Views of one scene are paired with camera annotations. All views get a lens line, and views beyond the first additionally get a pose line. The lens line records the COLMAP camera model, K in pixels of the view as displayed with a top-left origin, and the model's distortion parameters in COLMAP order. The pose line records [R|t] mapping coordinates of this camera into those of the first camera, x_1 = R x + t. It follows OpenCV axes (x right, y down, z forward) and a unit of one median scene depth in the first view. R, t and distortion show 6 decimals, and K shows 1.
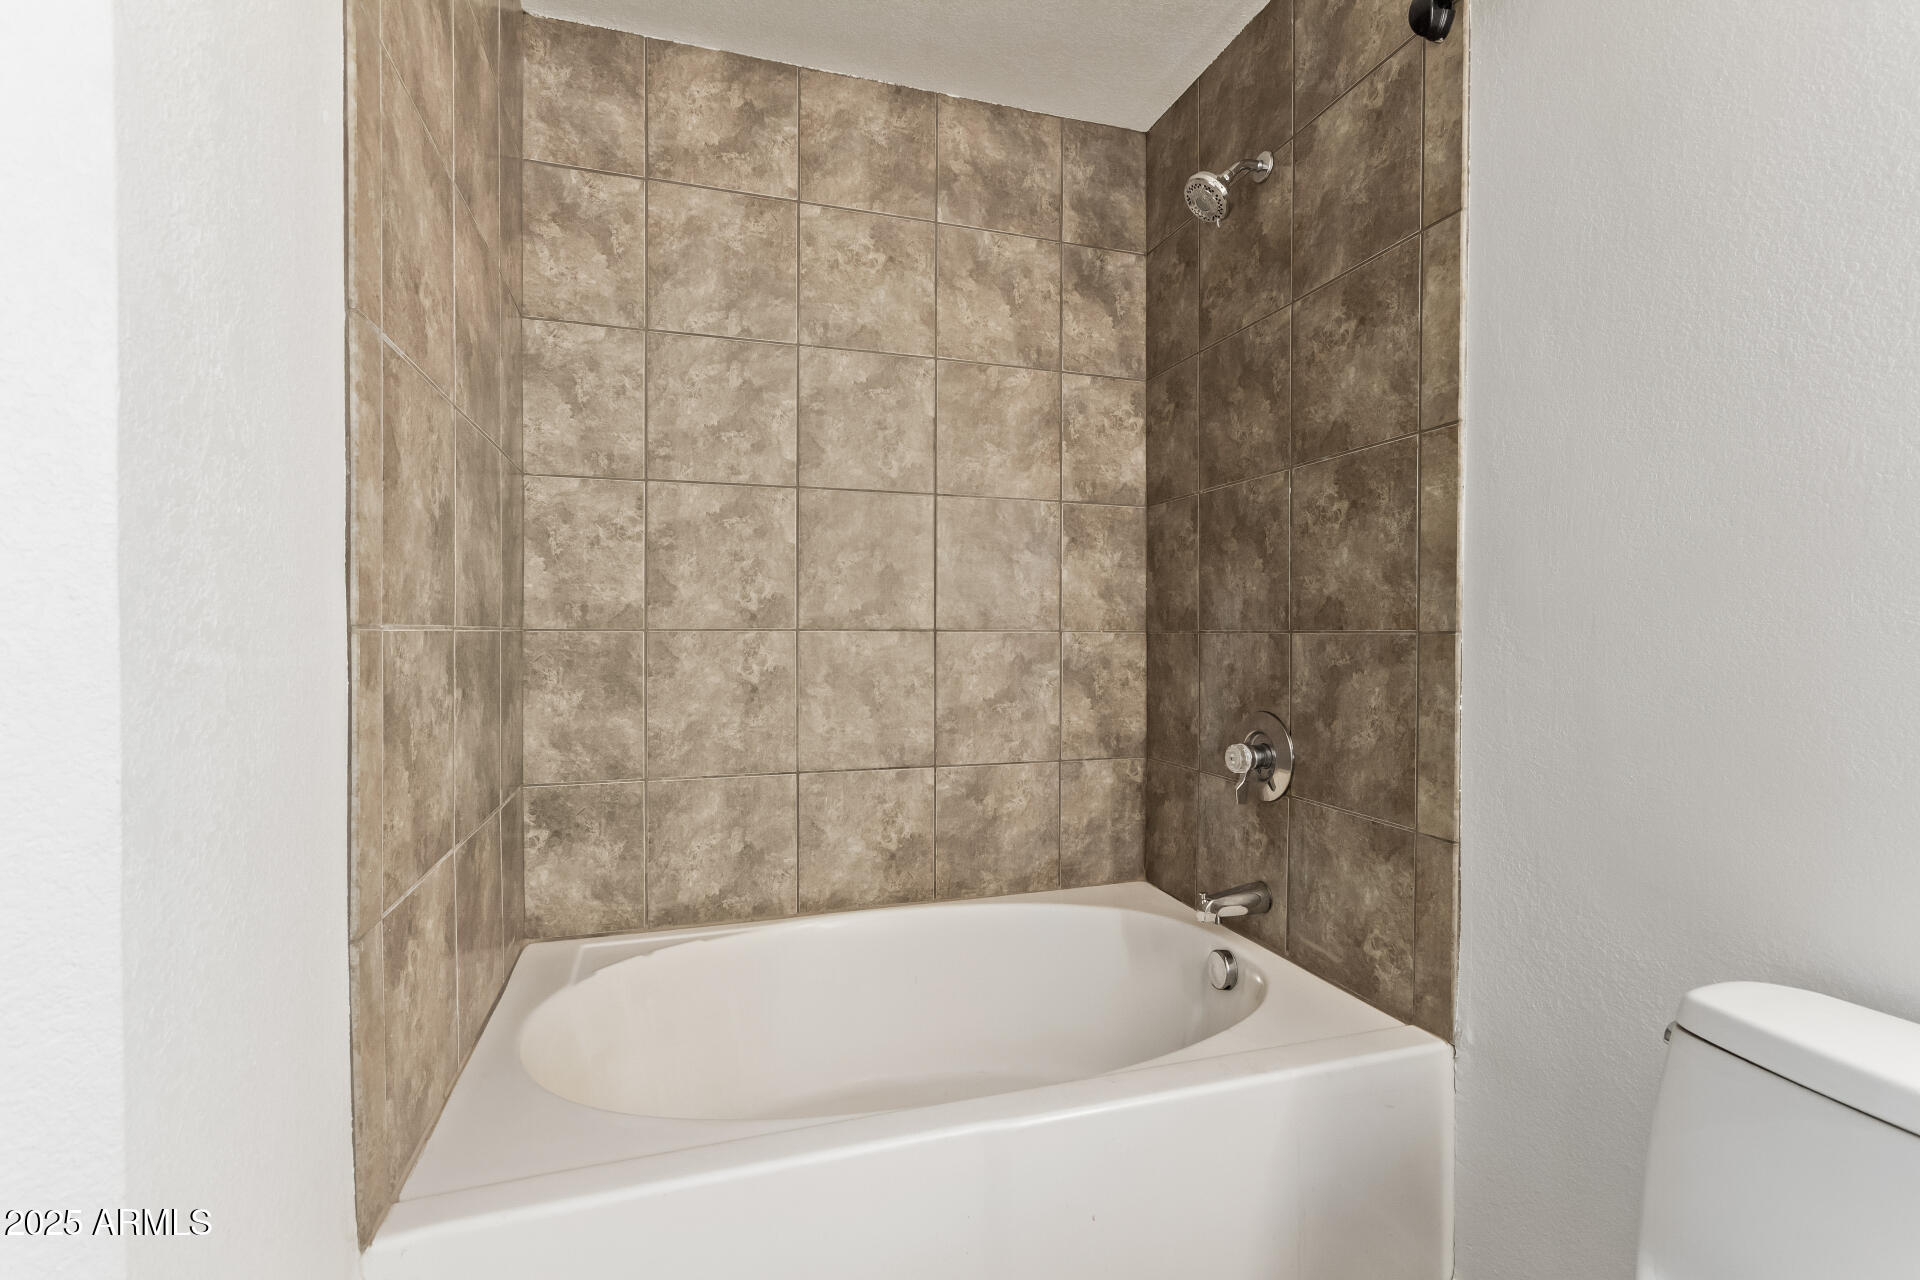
lens RADIAL K [[897.7, 0, 960.5], [0, 897.7, 637.1], [0, 0, 1]] dist [-0.013442, 0.024920]
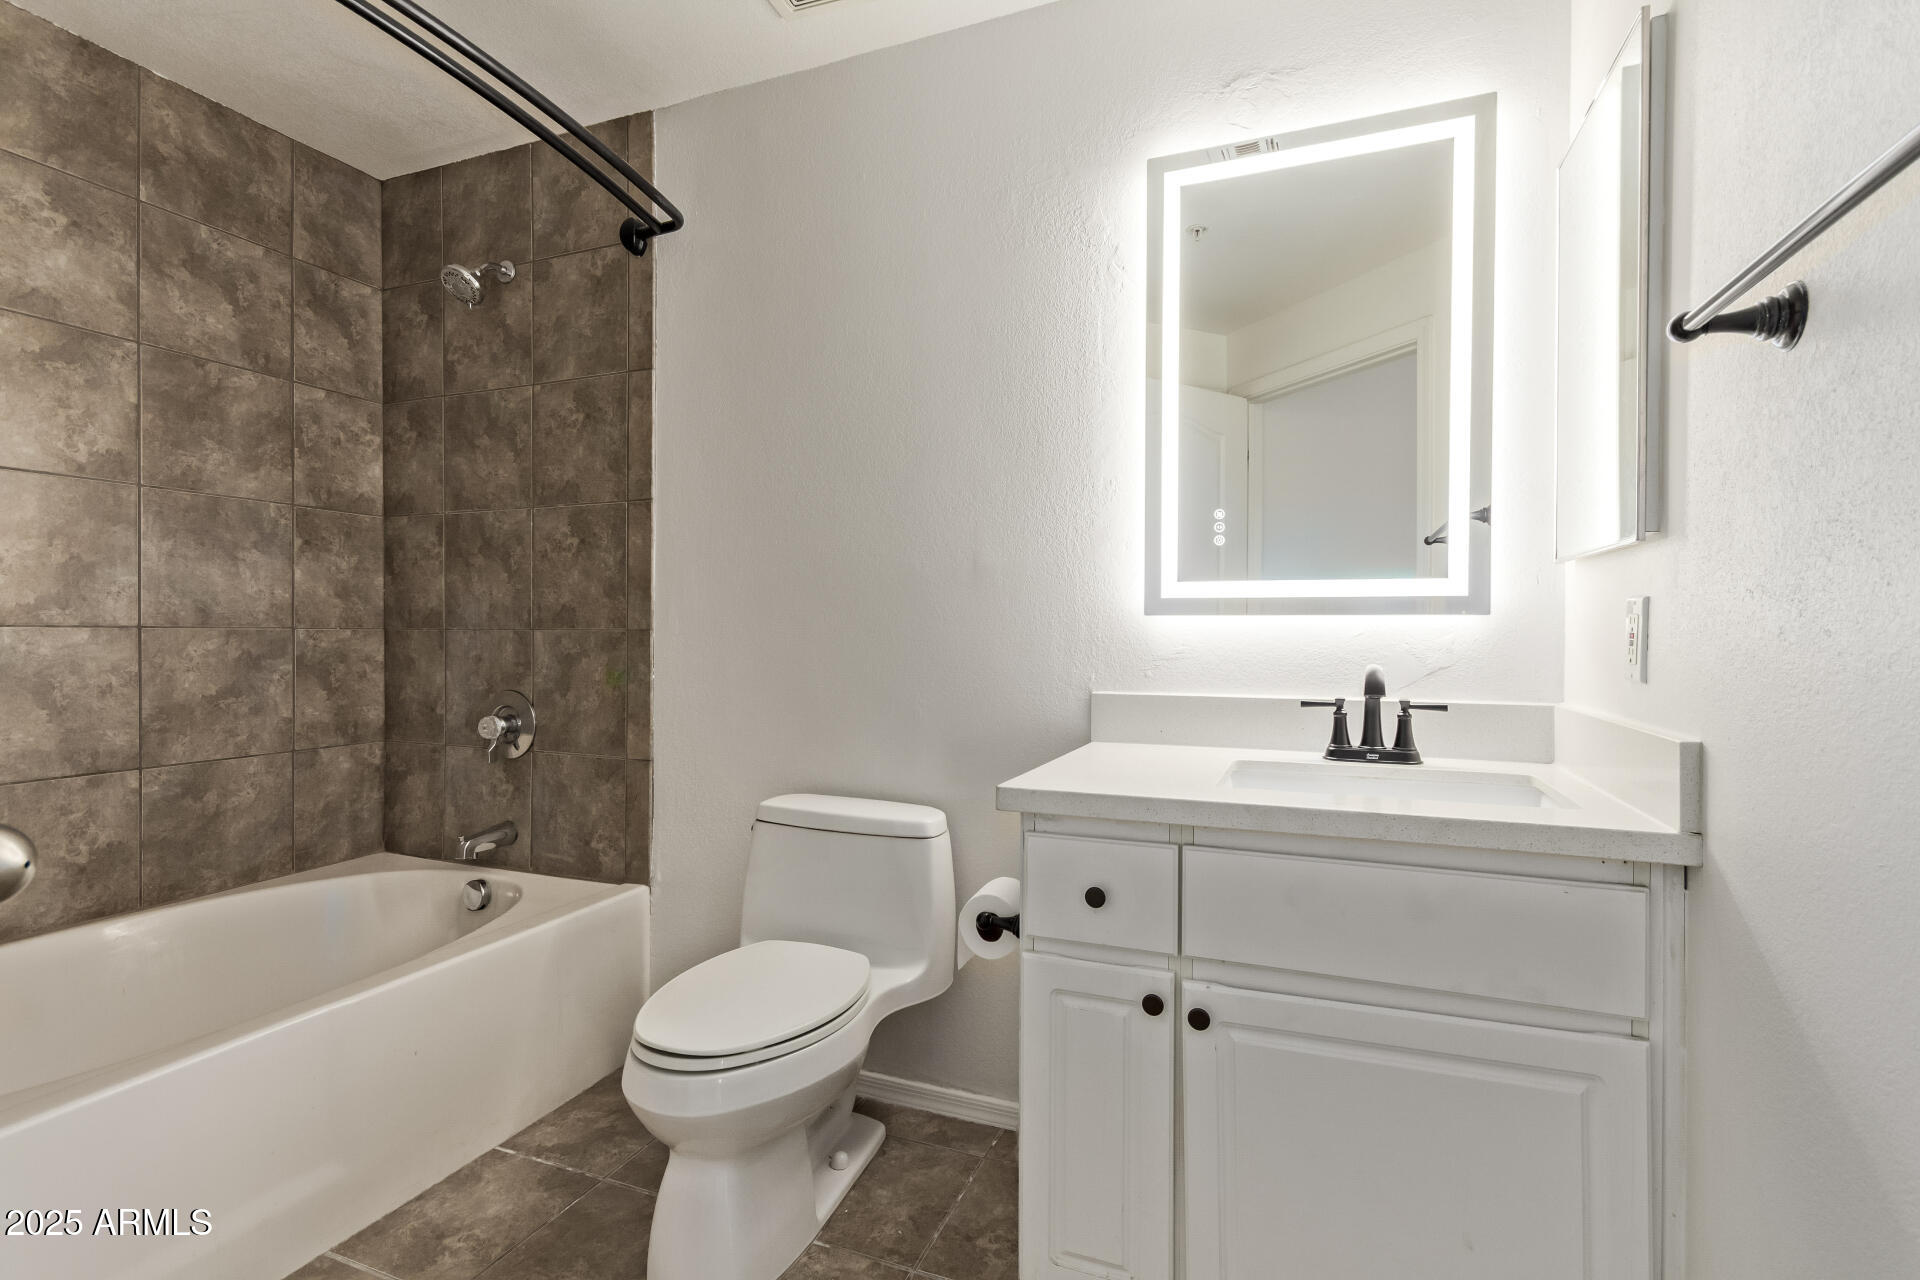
lens RADIAL K [[883.9, 0, 967.6], [0, 883.9, 638.9], [0, 0, 1]] dist [0.004030, 0.000234]
pose [[0.636927, -0.006017, 0.770901, -0.202060], [0.001630, 0.999978, 0.006458, 0.000803], [-0.770923, -0.002857, 0.636922, -0.294619]]
